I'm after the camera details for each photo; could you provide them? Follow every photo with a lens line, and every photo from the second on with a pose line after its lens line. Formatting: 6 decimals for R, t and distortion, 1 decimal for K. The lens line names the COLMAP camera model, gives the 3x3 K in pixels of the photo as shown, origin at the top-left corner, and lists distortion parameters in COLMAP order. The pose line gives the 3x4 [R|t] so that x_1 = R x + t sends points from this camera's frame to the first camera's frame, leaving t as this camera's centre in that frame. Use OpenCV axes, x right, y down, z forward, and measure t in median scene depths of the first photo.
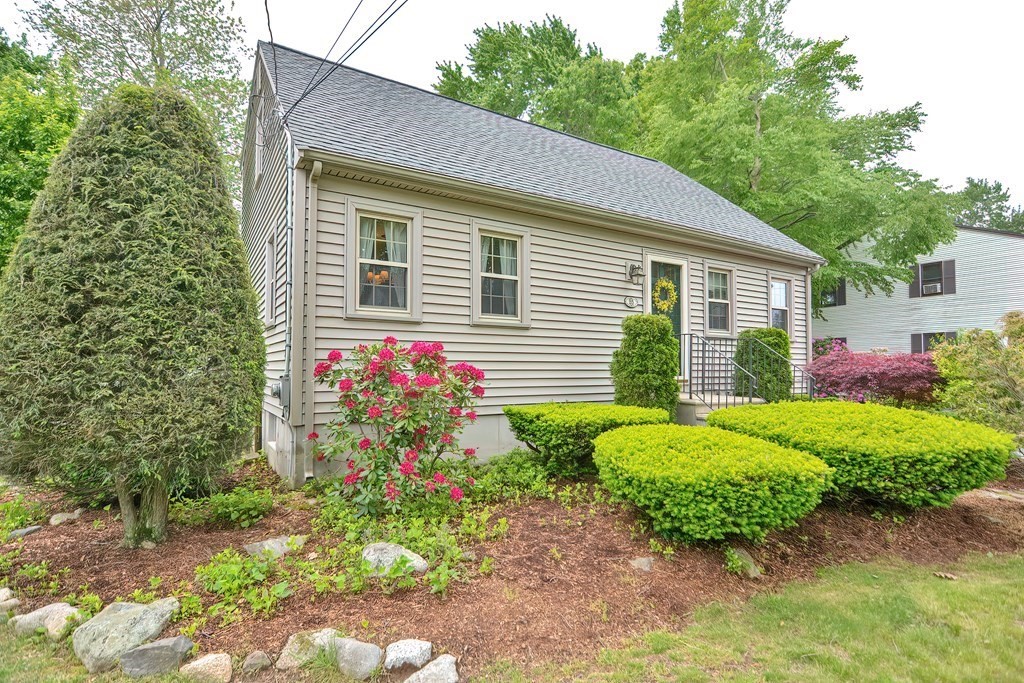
lens RADIAL K [[504.2, 0, 515.3], [0, 504.2, 347.9], [0, 0, 1]] dist [-0.013027, -0.001386]
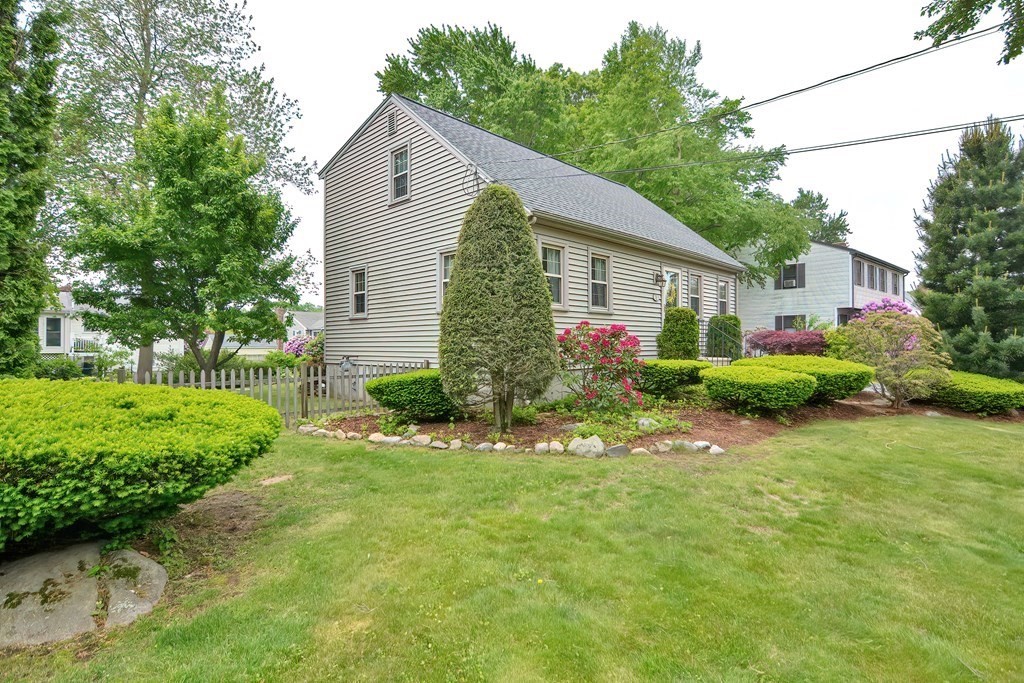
lens RADIAL K [[504.2, 0, 512.9], [0, 504.2, 337.8], [0, 0, 1]] dist [-0.013027, -0.001386]
pose [[0.972388, -0.003433, 0.233345, -0.254637], [-0.002592, 0.999671, 0.025510, -0.002371], [-0.233356, -0.025411, 0.972059, -0.187011]]
